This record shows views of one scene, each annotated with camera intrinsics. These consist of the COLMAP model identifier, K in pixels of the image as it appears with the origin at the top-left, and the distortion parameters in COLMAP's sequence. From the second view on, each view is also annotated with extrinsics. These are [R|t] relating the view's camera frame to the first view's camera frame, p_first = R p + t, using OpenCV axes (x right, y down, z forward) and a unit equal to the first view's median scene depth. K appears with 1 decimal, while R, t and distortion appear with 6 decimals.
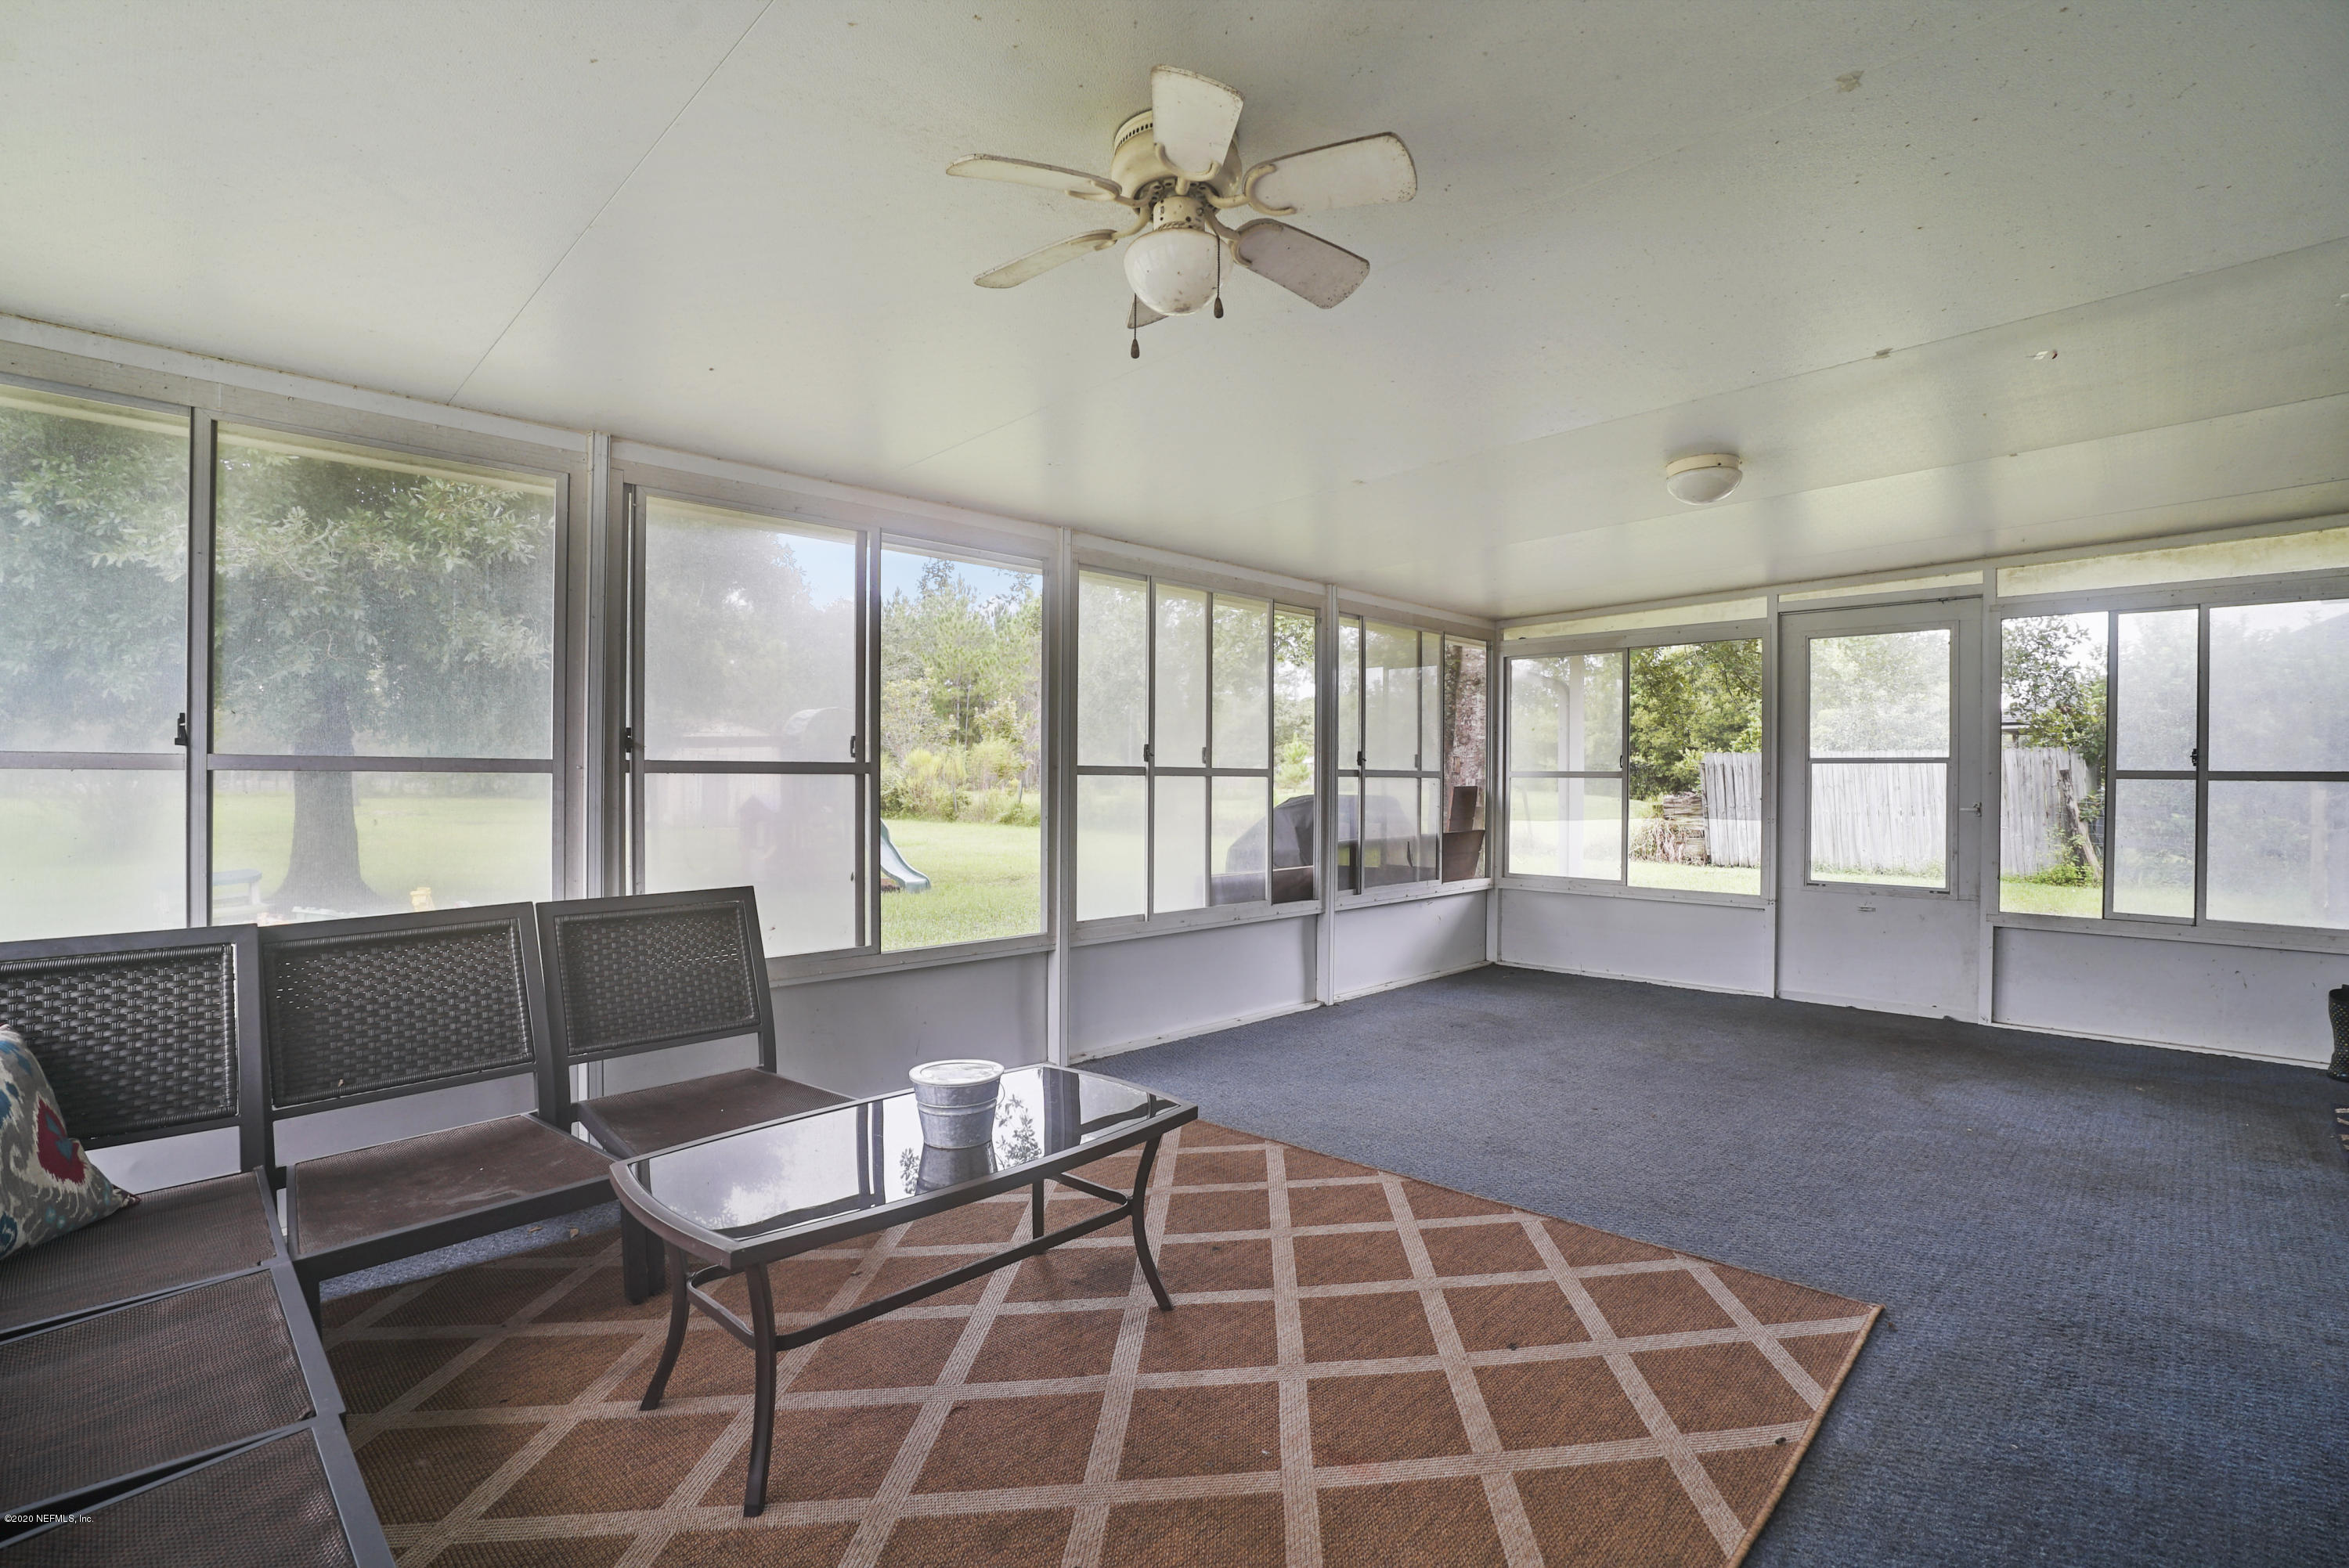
lens RADIAL K [[1095.8, 0, 1169.7], [0, 1095.8, 778.9], [0, 0, 1]] dist [-0.062940, 0.021918]
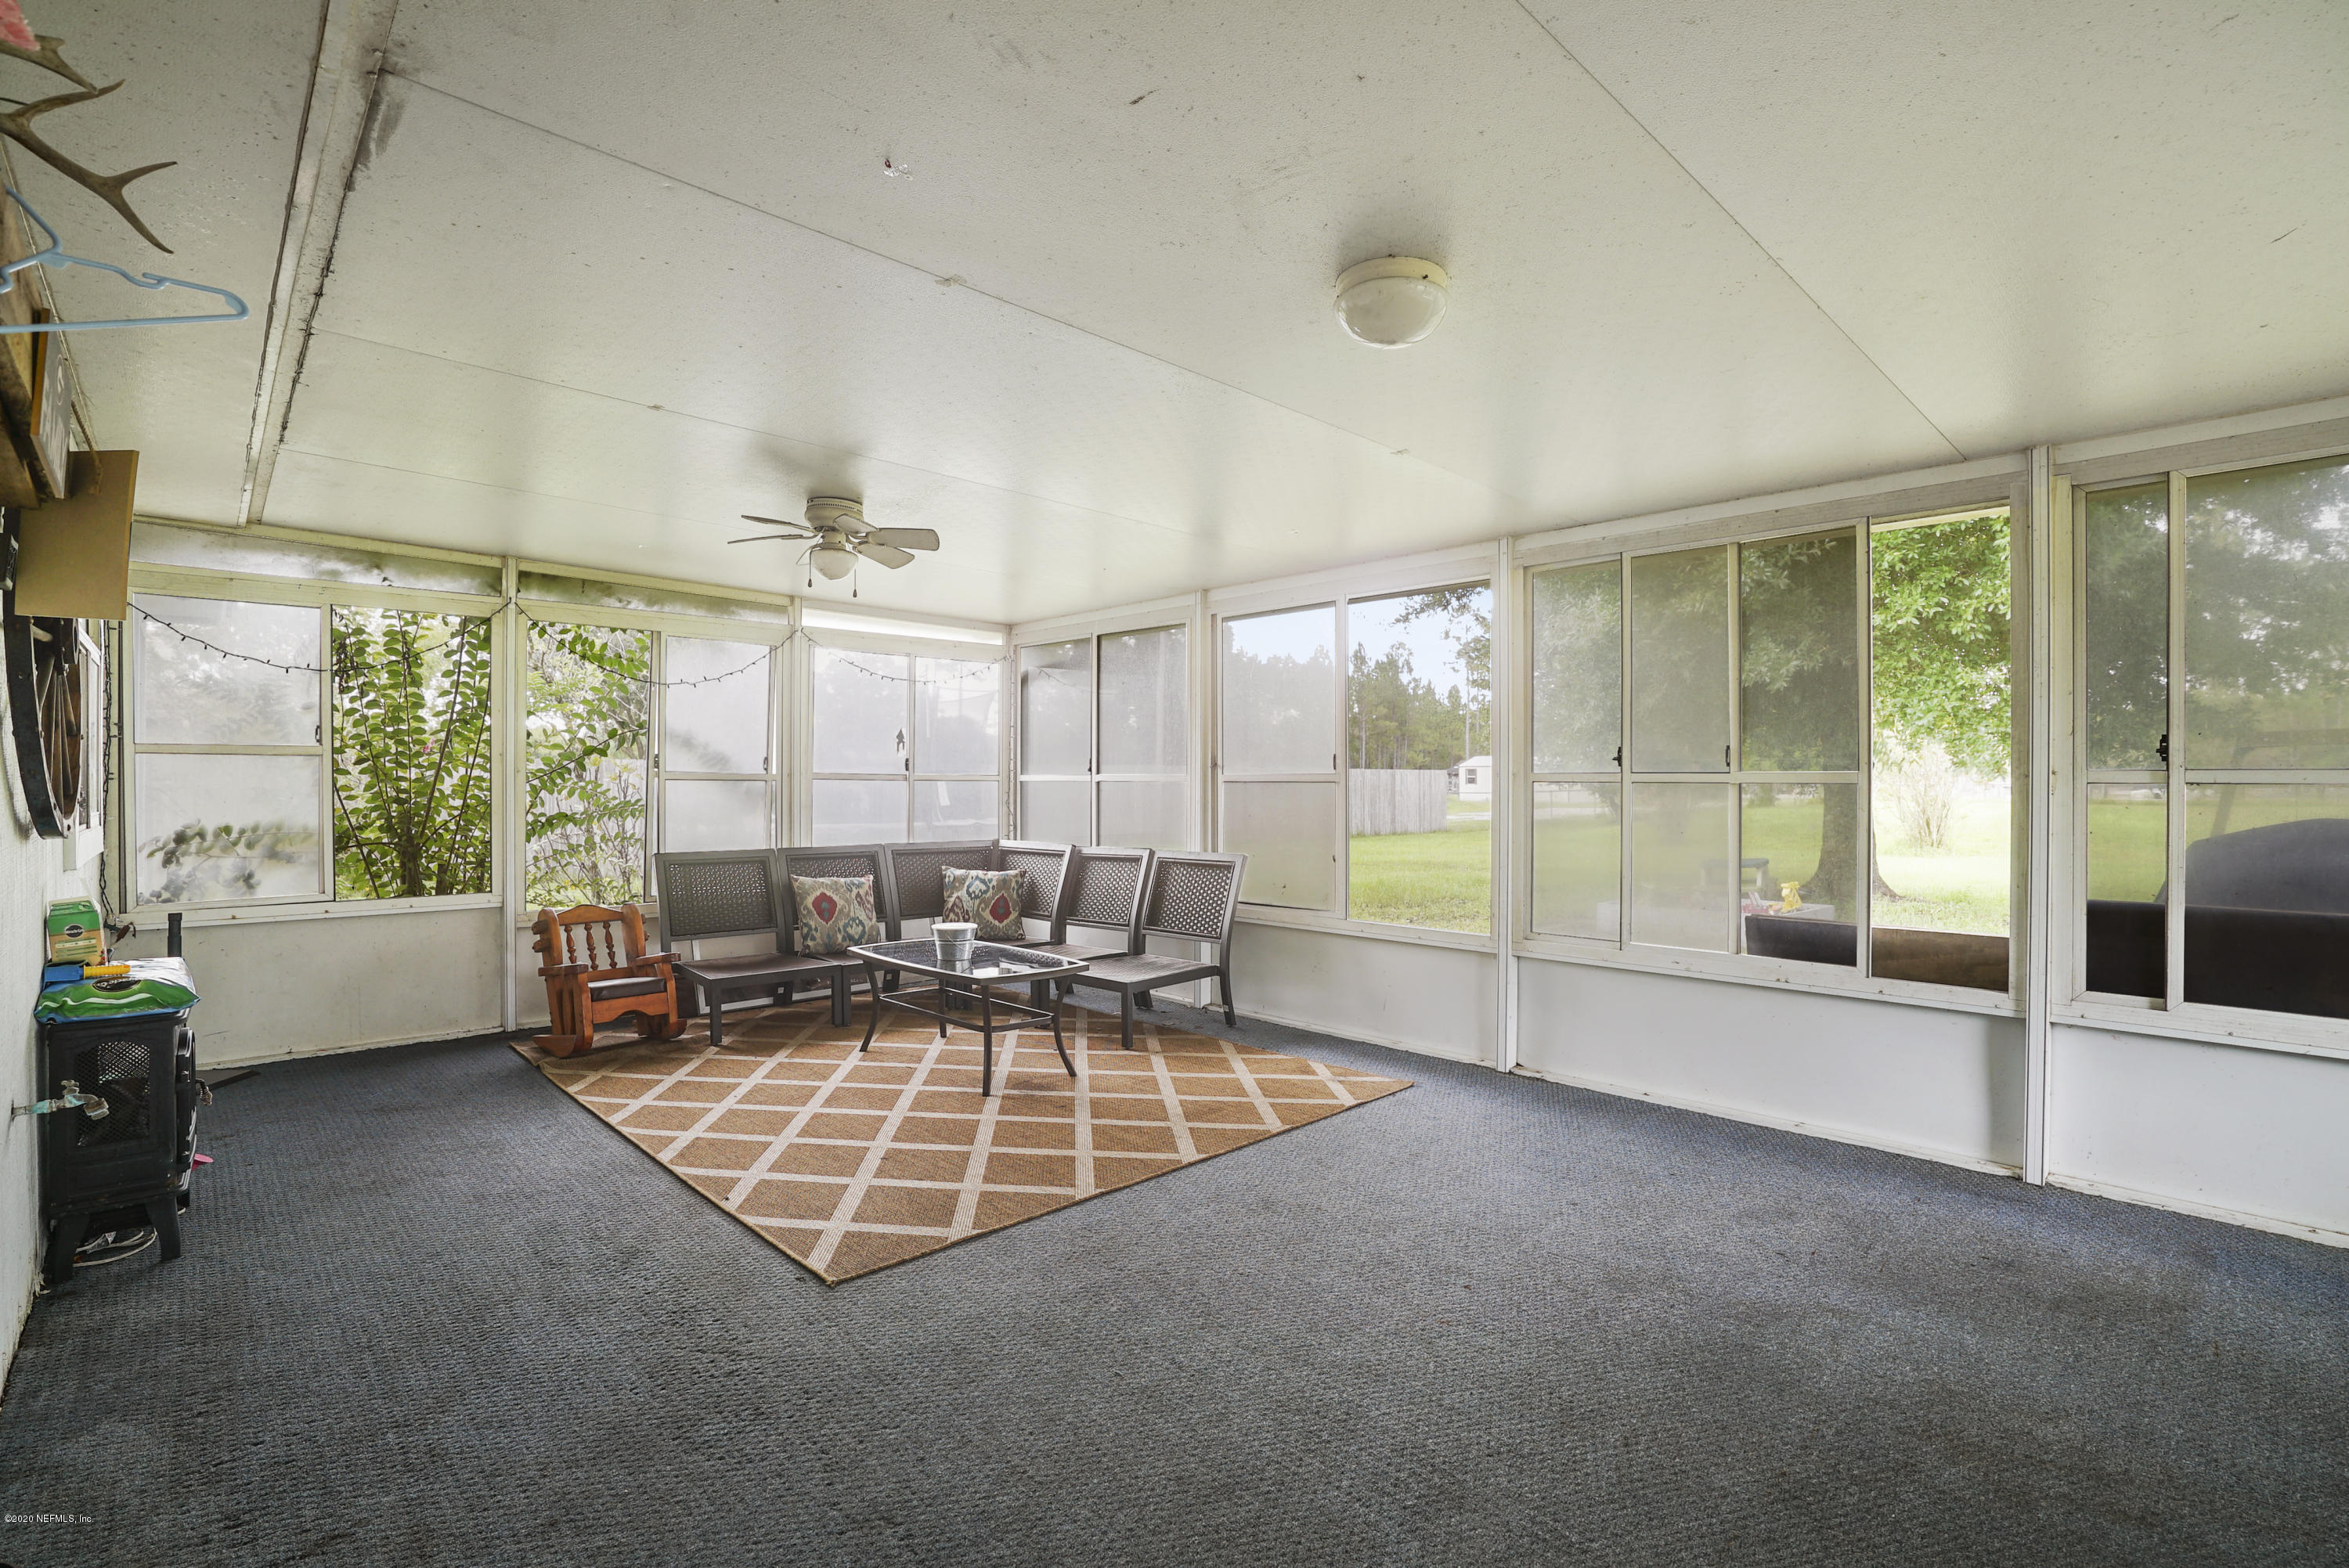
lens RADIAL K [[1095.8, 0, 1169.7], [0, 1095.8, 778.9], [0, 0, 1]] dist [-0.062940, 0.021918]
pose [[-0.040745, -0.000193, -0.999170, 1.470431], [-0.000167, 1.000000, -0.000187, -0.009513], [0.999170, 0.000160, -0.040745, 1.167504]]
